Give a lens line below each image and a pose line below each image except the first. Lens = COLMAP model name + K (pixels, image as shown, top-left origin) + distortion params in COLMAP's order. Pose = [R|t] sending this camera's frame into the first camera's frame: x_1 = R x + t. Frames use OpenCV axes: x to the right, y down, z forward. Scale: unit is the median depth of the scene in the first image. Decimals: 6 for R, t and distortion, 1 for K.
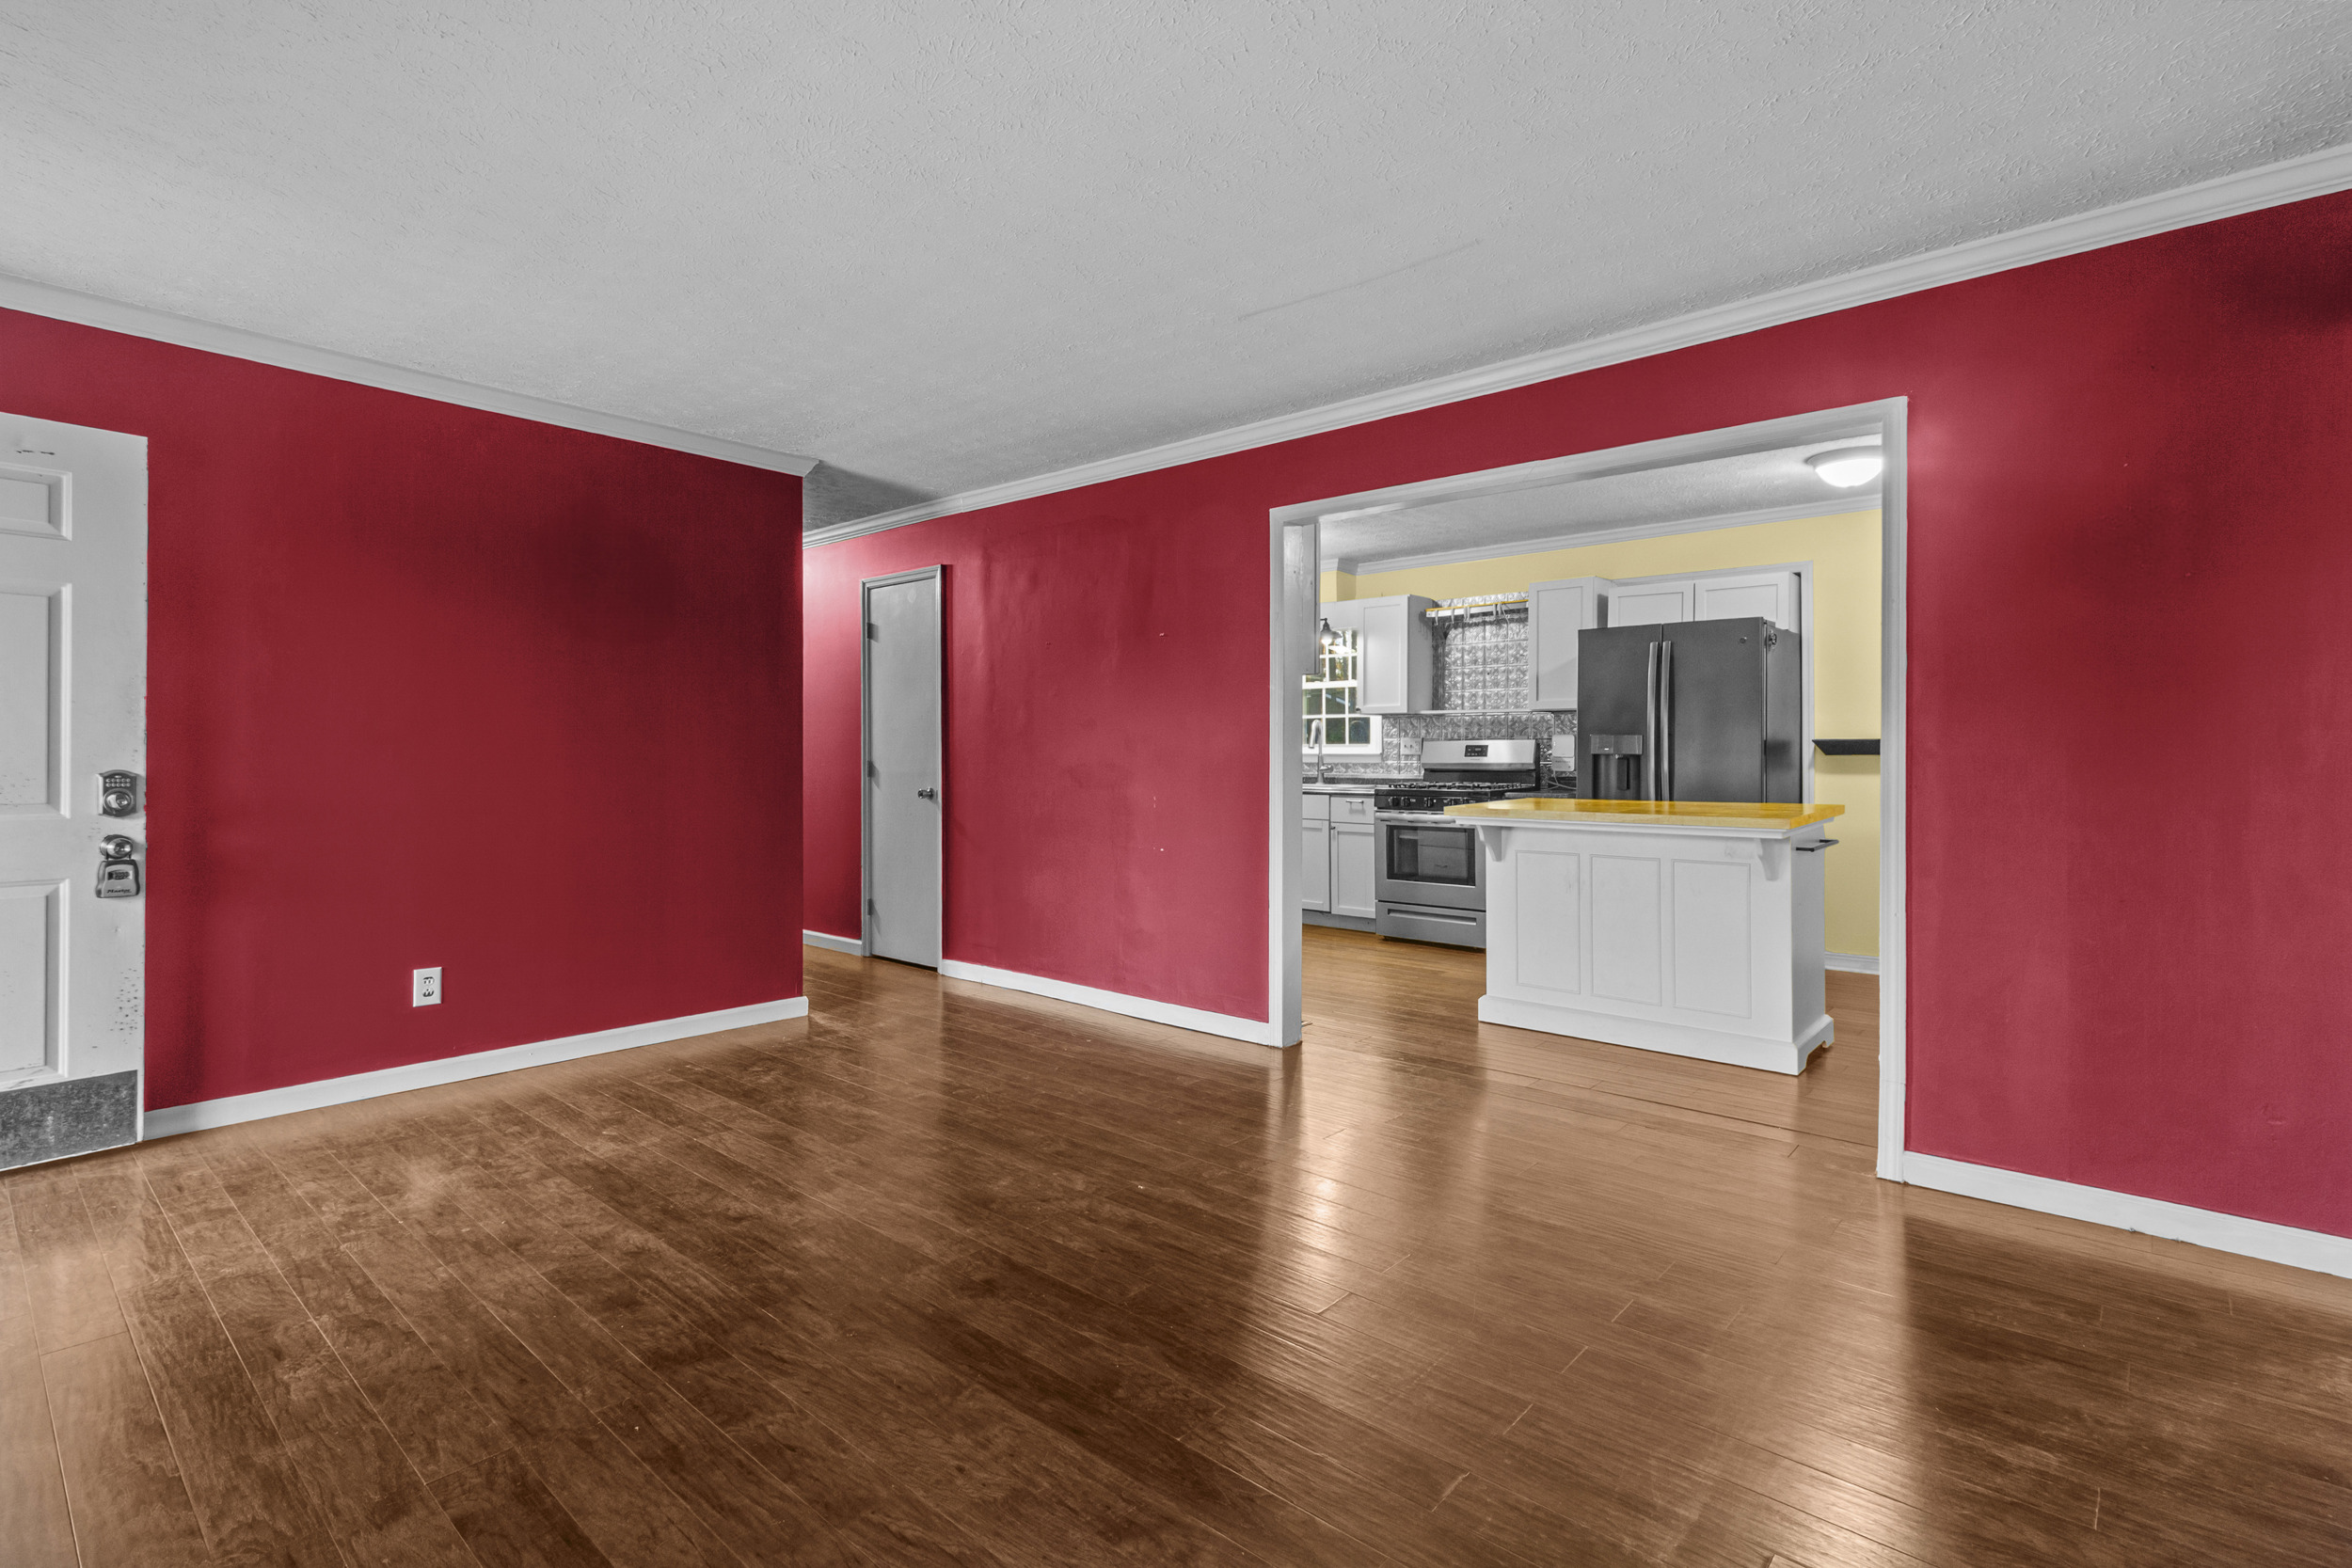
lens RADIAL K [[1117.0, 0, 1186.8], [0, 1117.0, 754.3], [0, 0, 1]] dist [0.001540, 0.000178]
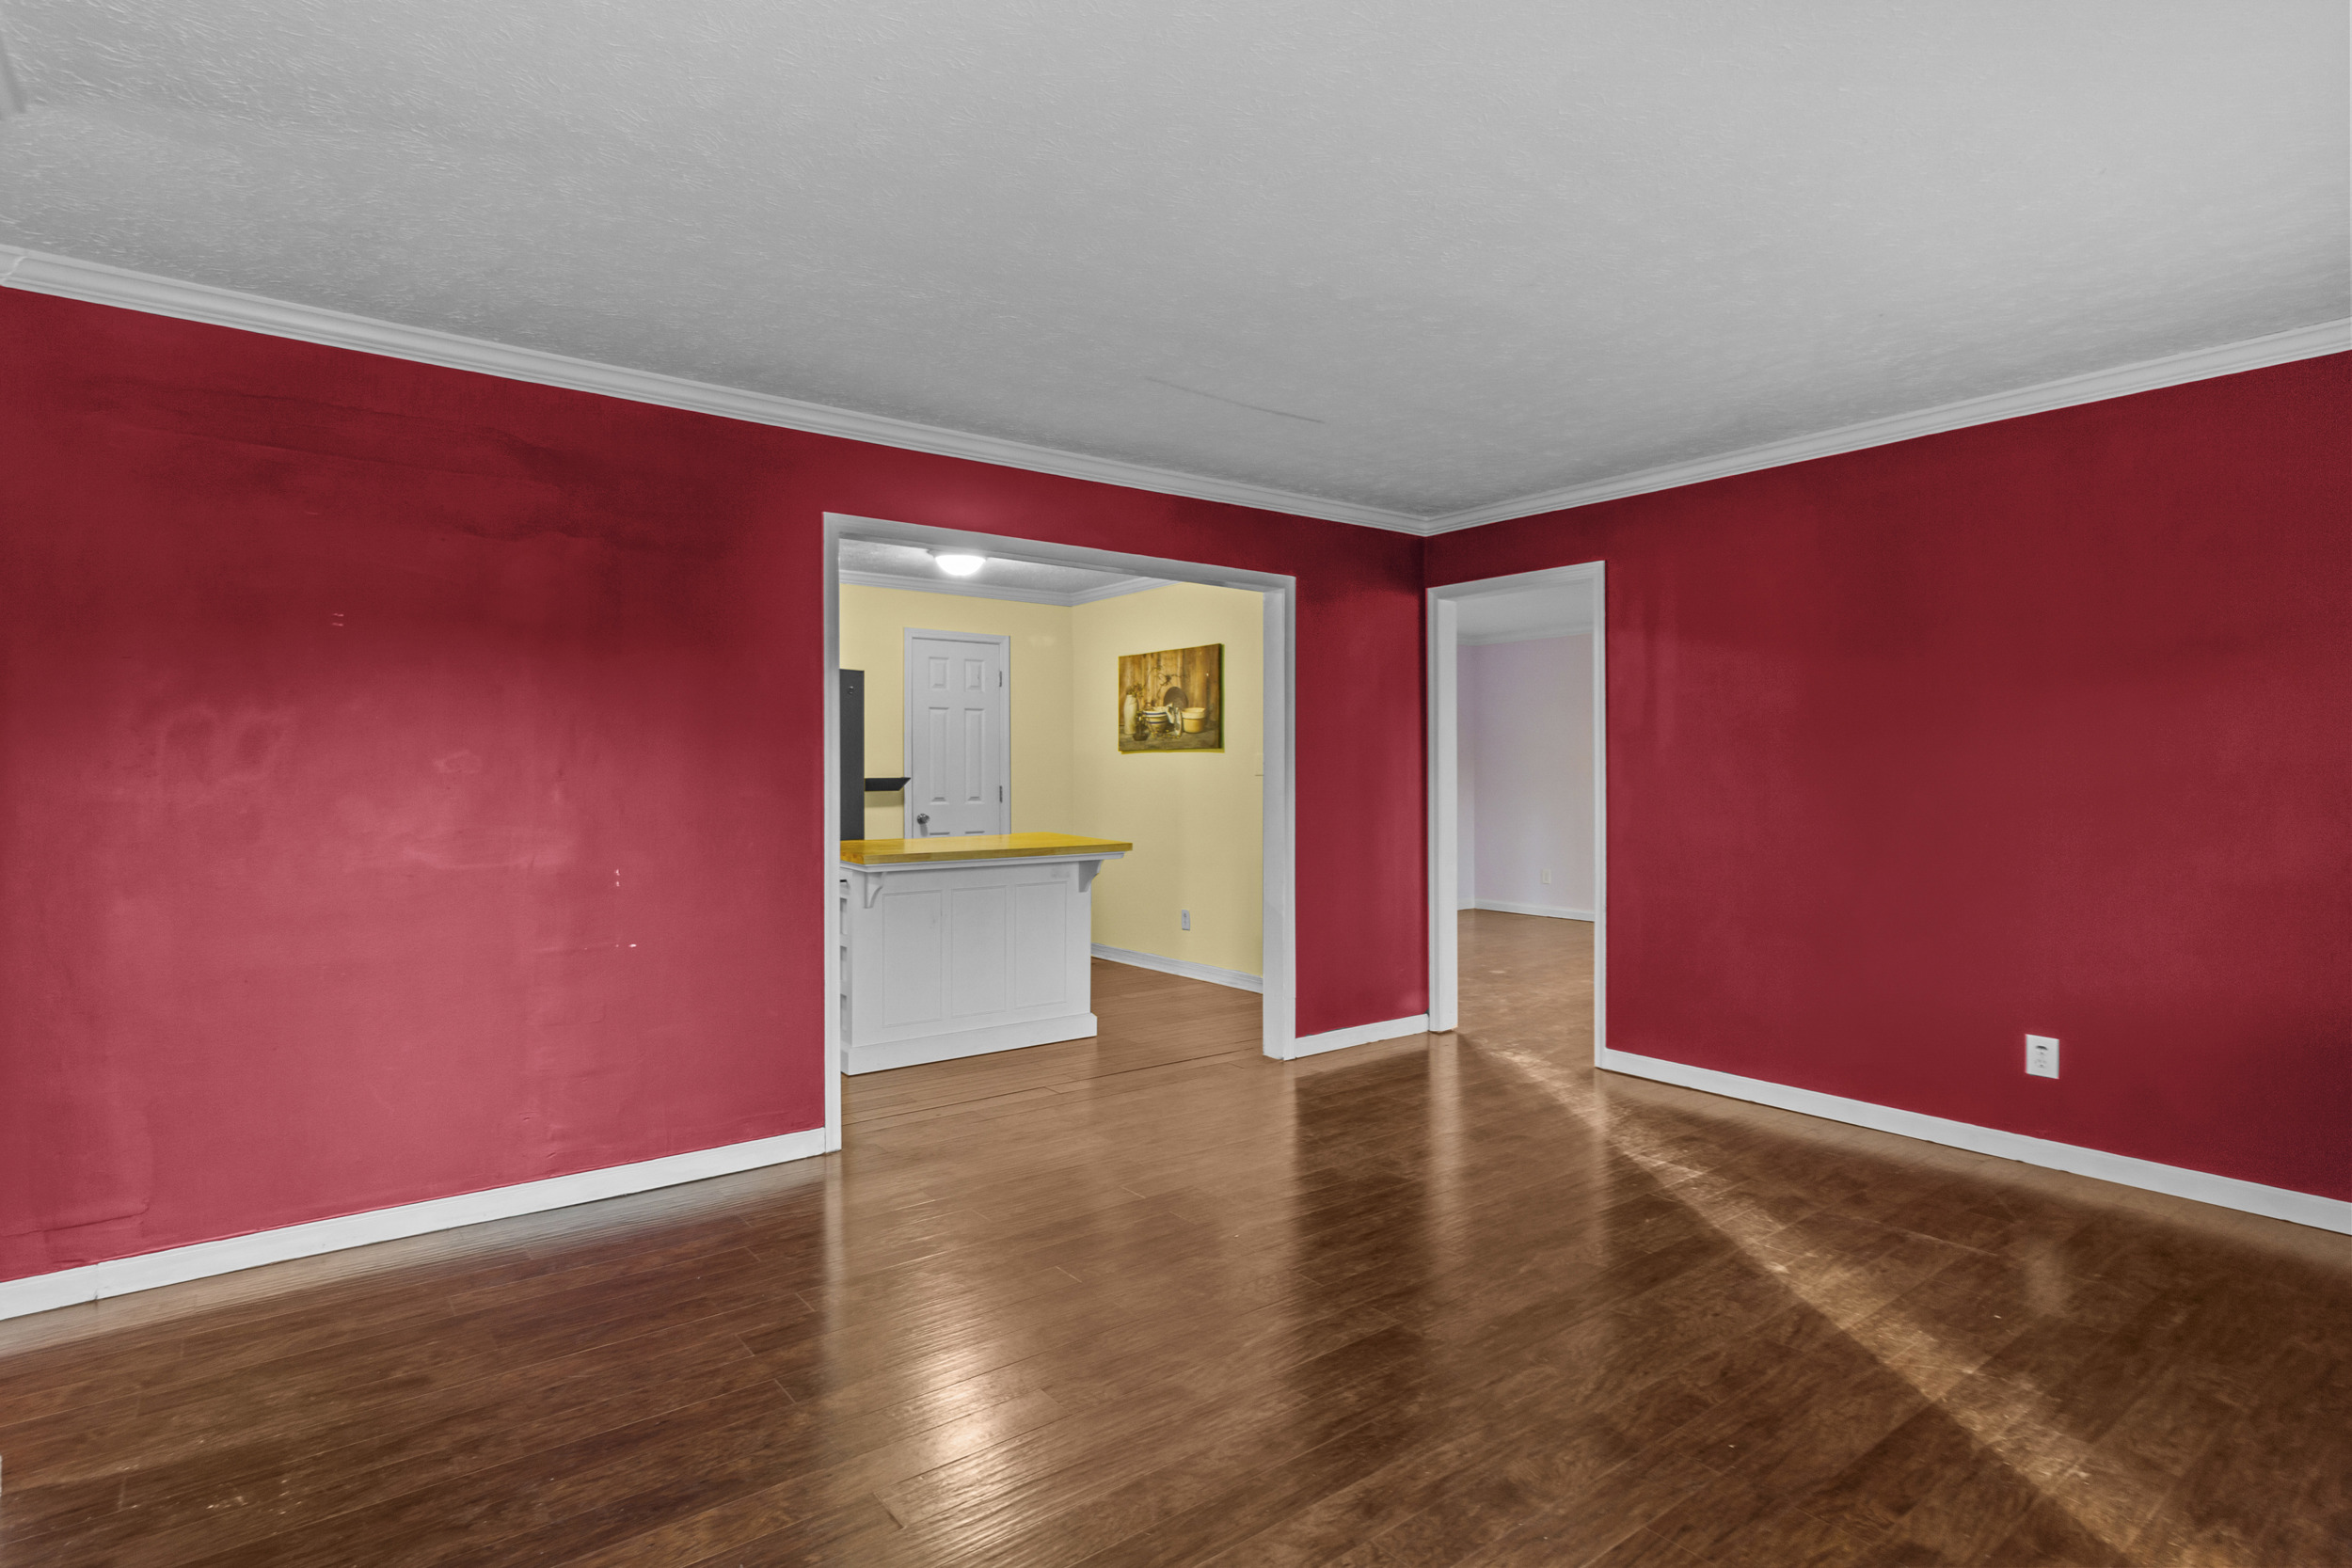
lens RADIAL K [[1202.3, 0, 1176.0], [0, 1202.3, 784.0], [0, 0, 1]] dist [0.001154, 0.000195]
pose [[0.189773, -0.010925, 0.981767, -1.044545], [0.002379, 0.999940, 0.010667, -0.034430], [-0.981825, 0.000311, 0.189787, 0.785945]]
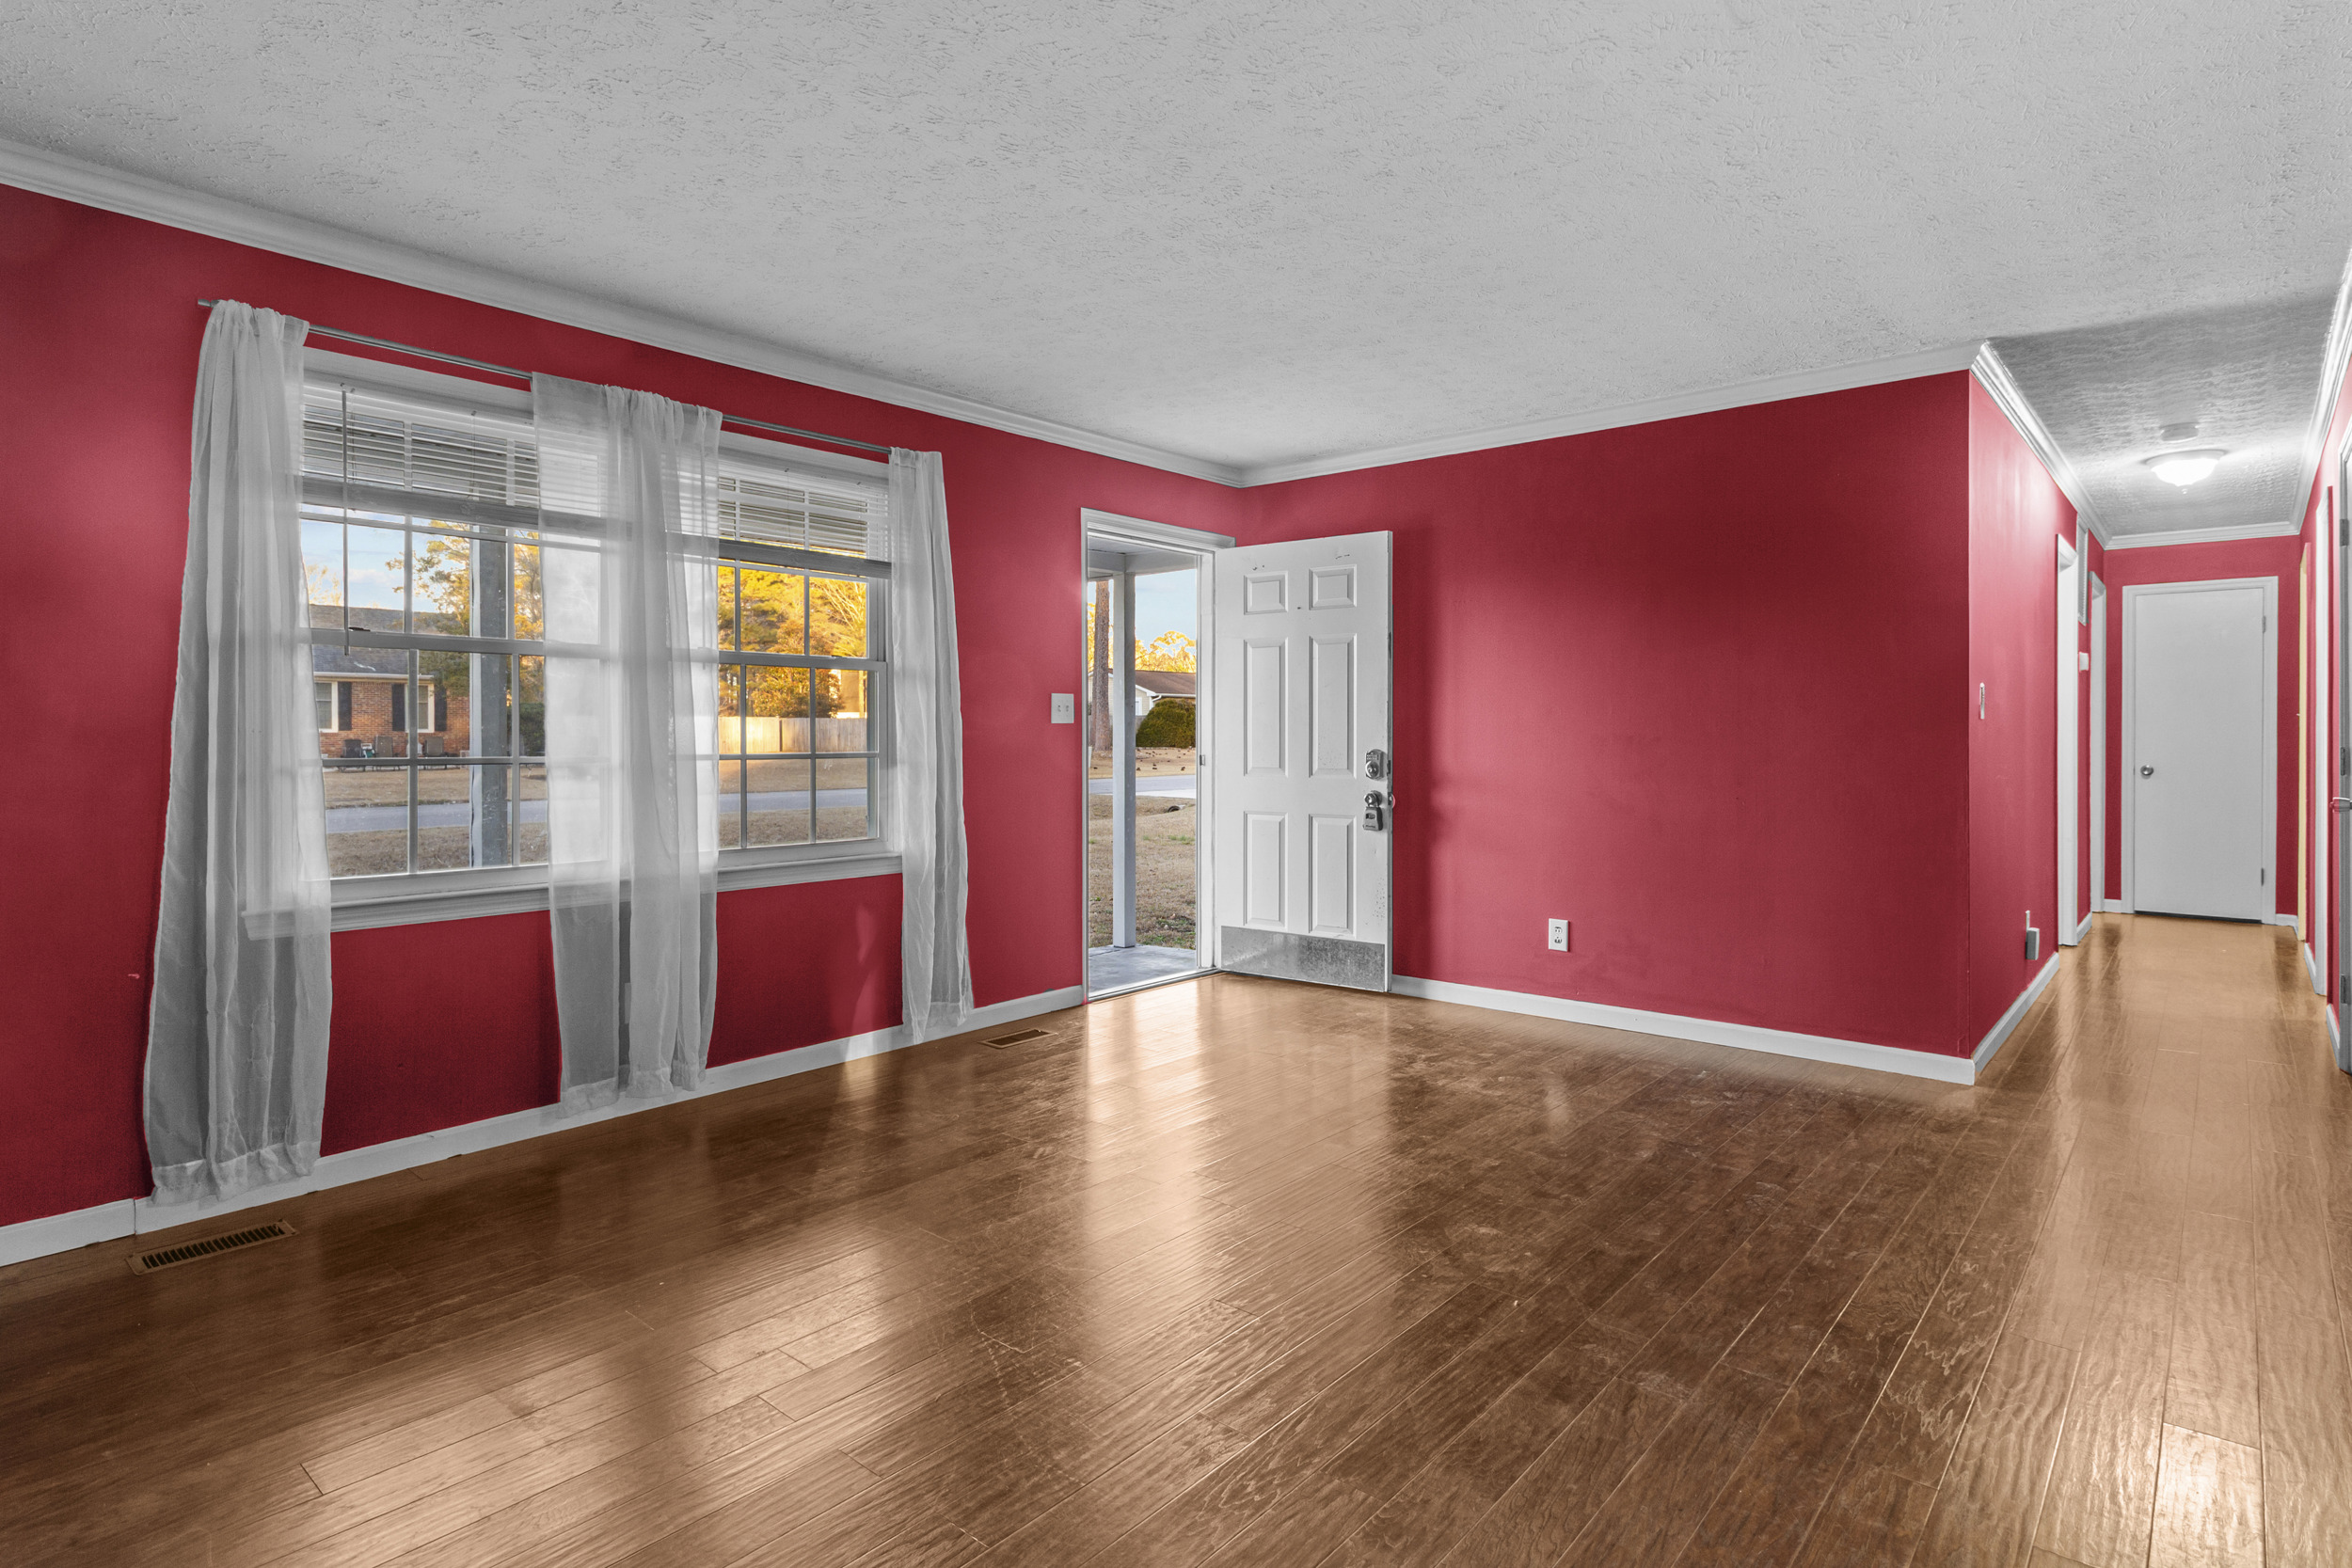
lens RADIAL K [[1216.5, 0, 1182.0], [0, 1216.5, 744.6], [0, 0, 1]] dist [0.046128, 0.000034]
pose [[0.011886, 0.000907, -0.999929, 0.739765], [0.000976, 0.999999, 0.000919, 0.006062], [0.999929, -0.000987, 0.011885, 0.710874]]
